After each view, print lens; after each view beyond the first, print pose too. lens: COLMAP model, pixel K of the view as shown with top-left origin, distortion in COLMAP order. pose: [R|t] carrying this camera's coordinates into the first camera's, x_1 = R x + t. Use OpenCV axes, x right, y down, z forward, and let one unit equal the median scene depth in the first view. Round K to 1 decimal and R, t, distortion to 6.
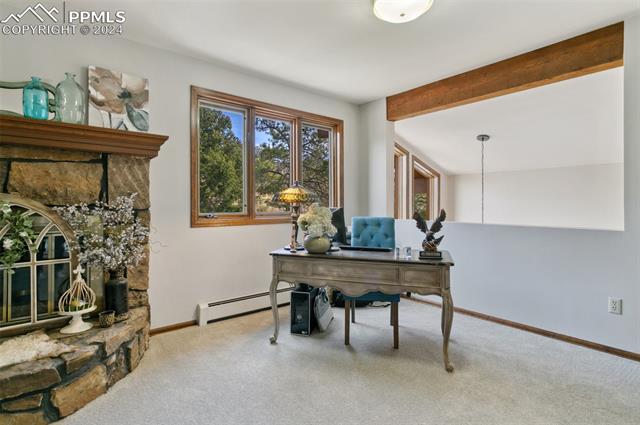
lens RADIAL K [[324.5, 0, 317.7], [0, 324.5, 203.1], [0, 0, 1]] dist [-0.001805, -0.000207]
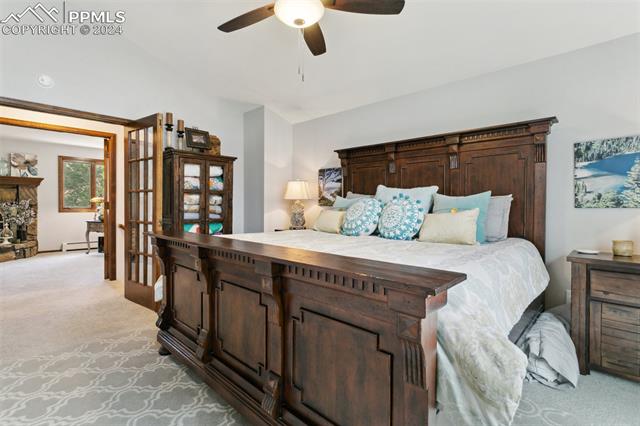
lens RADIAL K [[312.3, 0, 316.0], [0, 312.3, 206.7], [0, 0, 1]] dist [0.001999, 0.001404]
pose [[0.994545, 0.001916, 0.104293, 1.593988], [-0.002812, 0.999960, 0.008442, 0.006506], [-0.104273, -0.008689, 0.994511, -1.923749]]
